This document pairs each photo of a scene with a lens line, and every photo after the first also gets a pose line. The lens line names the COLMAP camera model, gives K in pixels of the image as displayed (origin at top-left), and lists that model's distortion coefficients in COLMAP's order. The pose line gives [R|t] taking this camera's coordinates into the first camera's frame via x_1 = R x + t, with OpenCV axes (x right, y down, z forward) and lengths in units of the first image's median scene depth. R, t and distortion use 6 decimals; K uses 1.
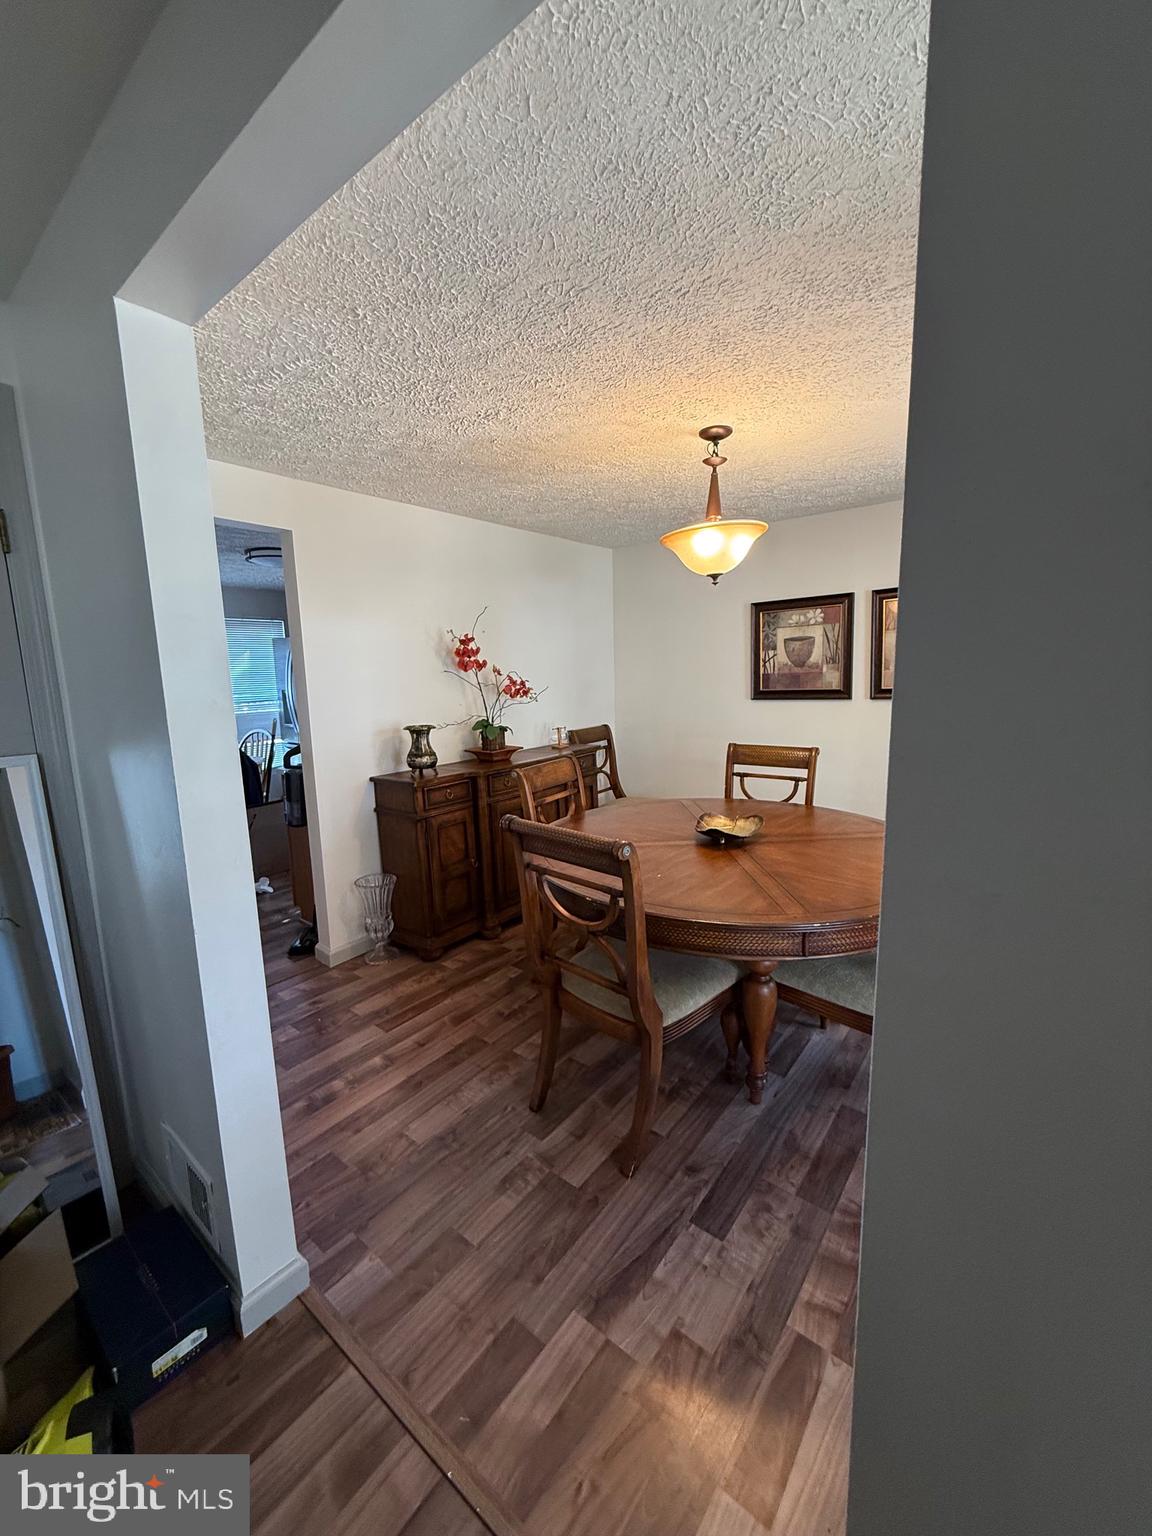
lens RADIAL K [[611.7, 0, 575.9], [0, 611.7, 763.6], [0, 0, 1]] dist [0.000349, 0.000315]
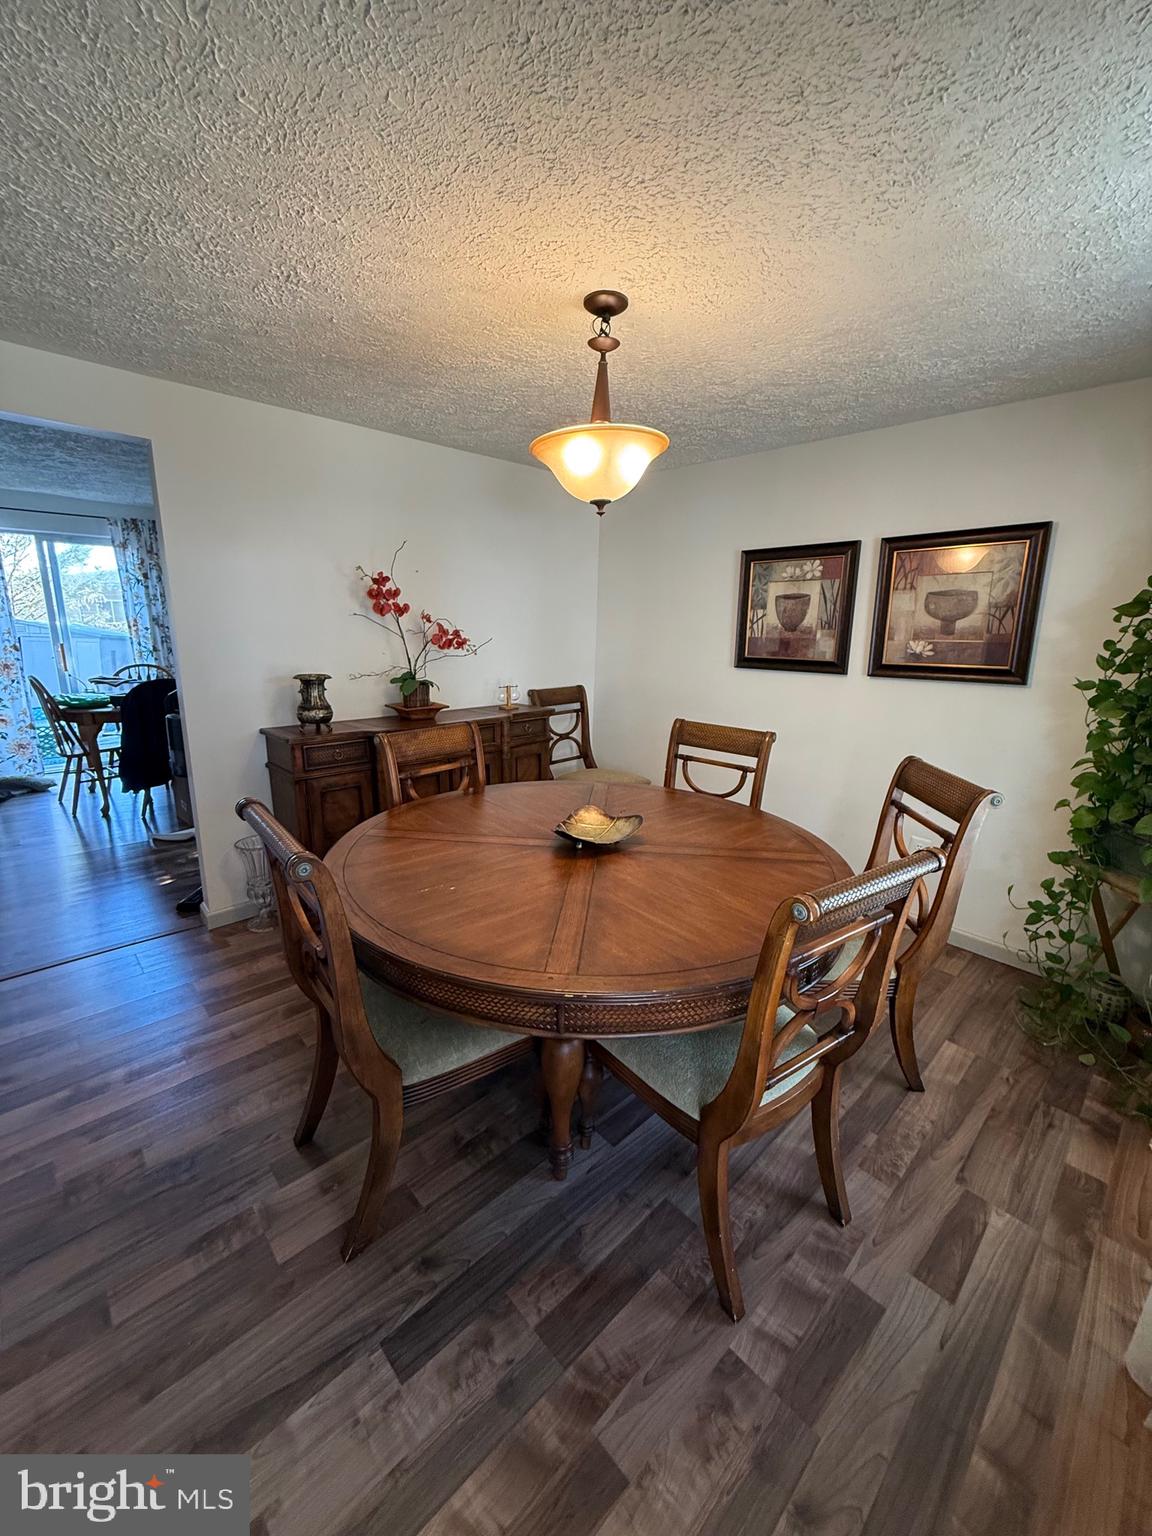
lens RADIAL K [[611.7, 0, 575.9], [0, 611.7, 763.6], [0, 0, 1]] dist [0.000349, 0.000315]
pose [[0.989201, 0.080014, -0.122795, 0.252010], [-0.070464, 0.994281, 0.080245, -0.033470], [0.128513, -0.070725, 0.989183, 0.170576]]
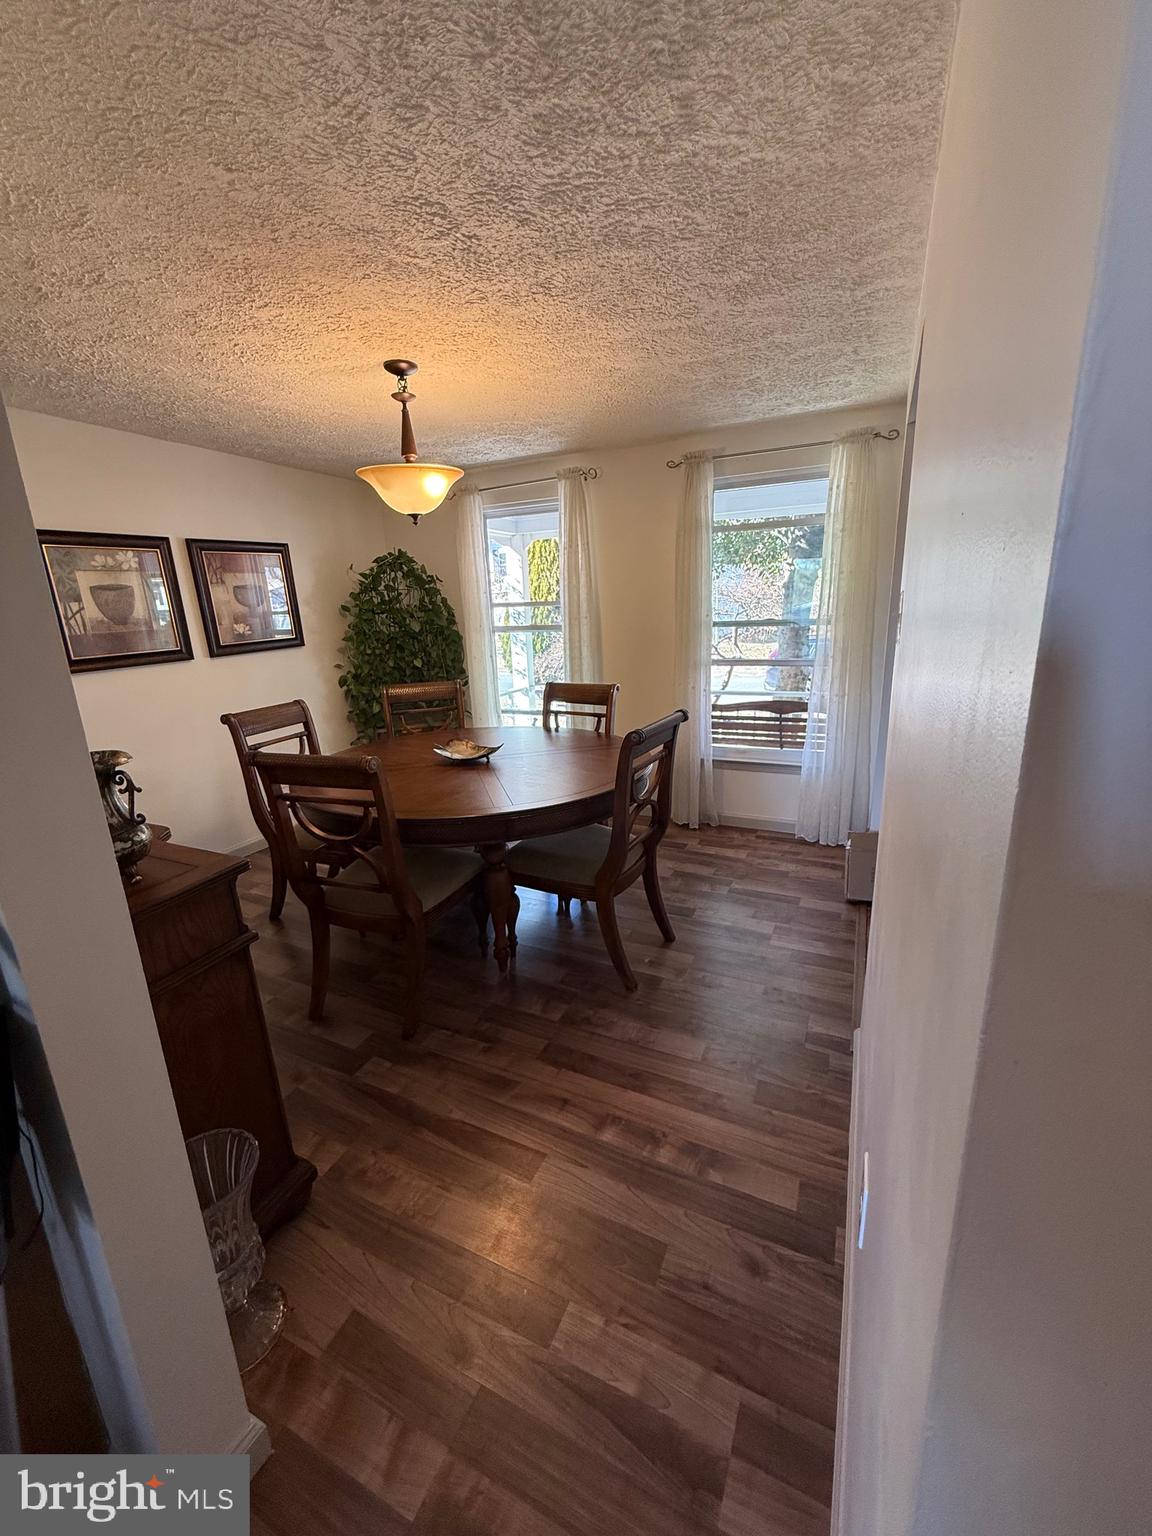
lens RADIAL K [[611.7, 0, 575.9], [0, 611.7, 763.6], [0, 0, 1]] dist [0.000349, 0.000315]
pose [[-0.227955, -0.209544, 0.950856, -0.706308], [0.196841, 0.946485, 0.255771, -0.098225], [-0.953567, 0.245472, -0.174509, 0.813647]]
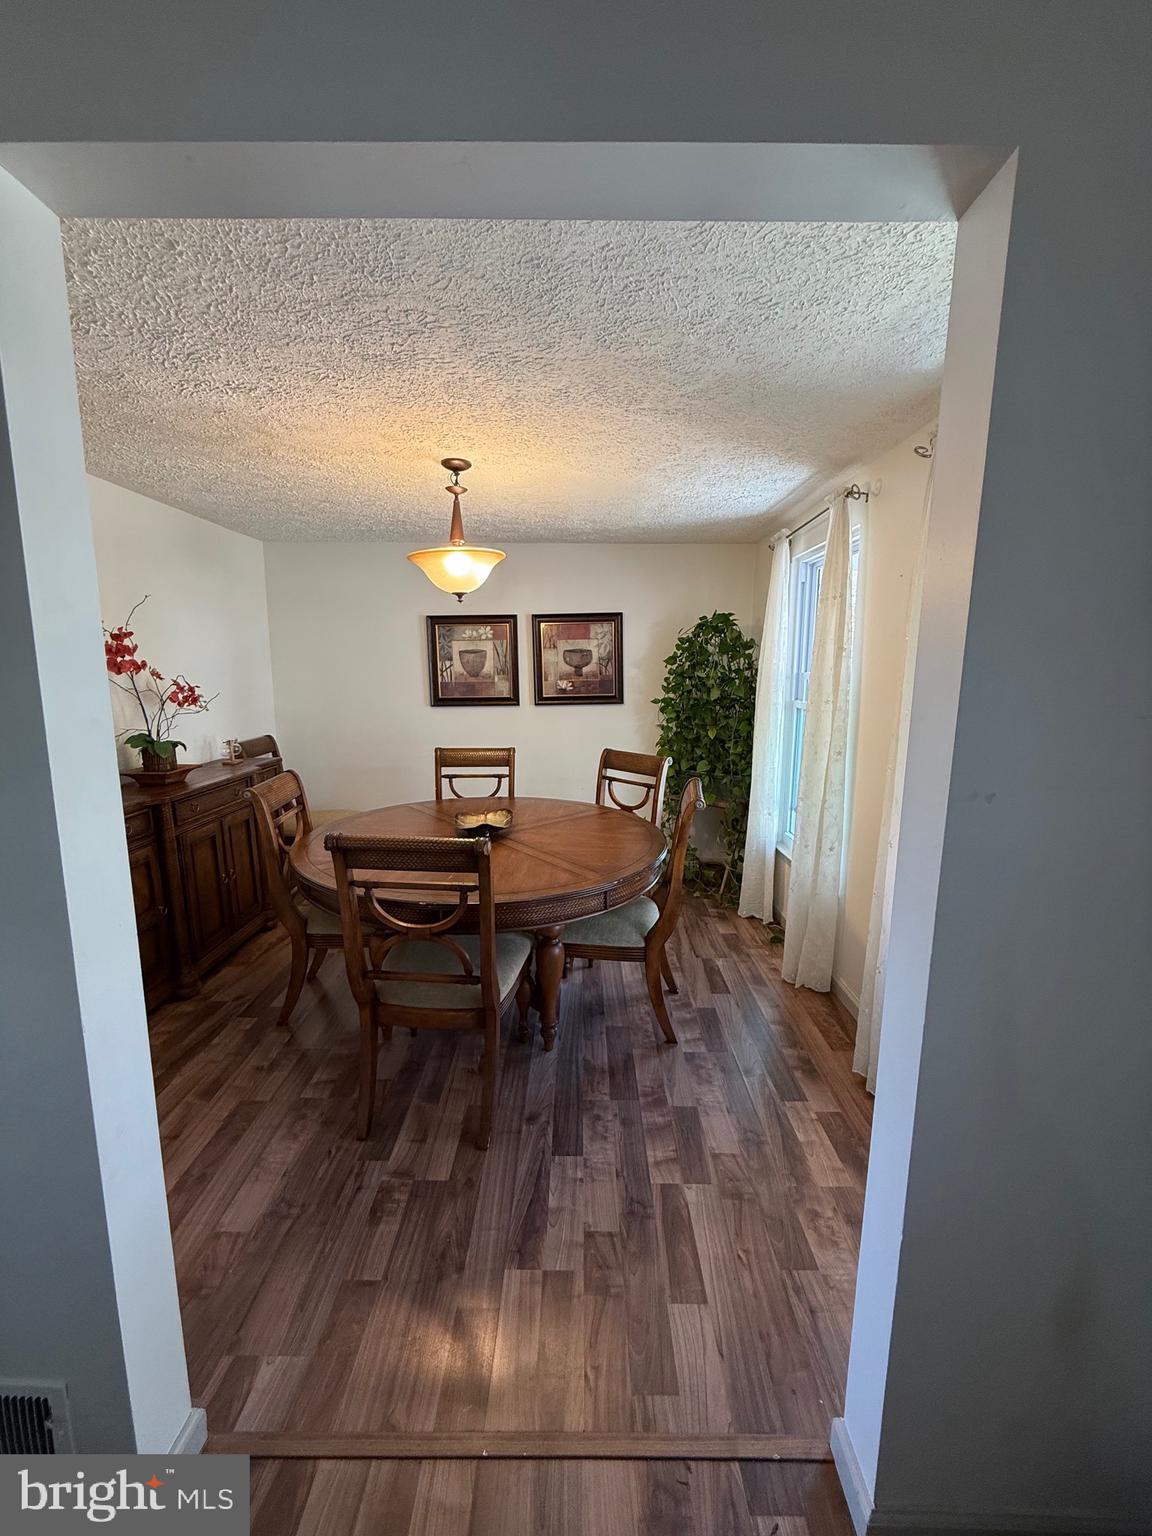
lens RADIAL K [[611.7, 0, 575.9], [0, 611.7, 763.6], [0, 0, 1]] dist [0.000349, 0.000315]
pose [[0.785433, -0.066049, 0.615412, -0.240275], [0.071427, 0.997319, 0.015877, -0.006079], [-0.614811, 0.031486, 0.788046, 0.016717]]
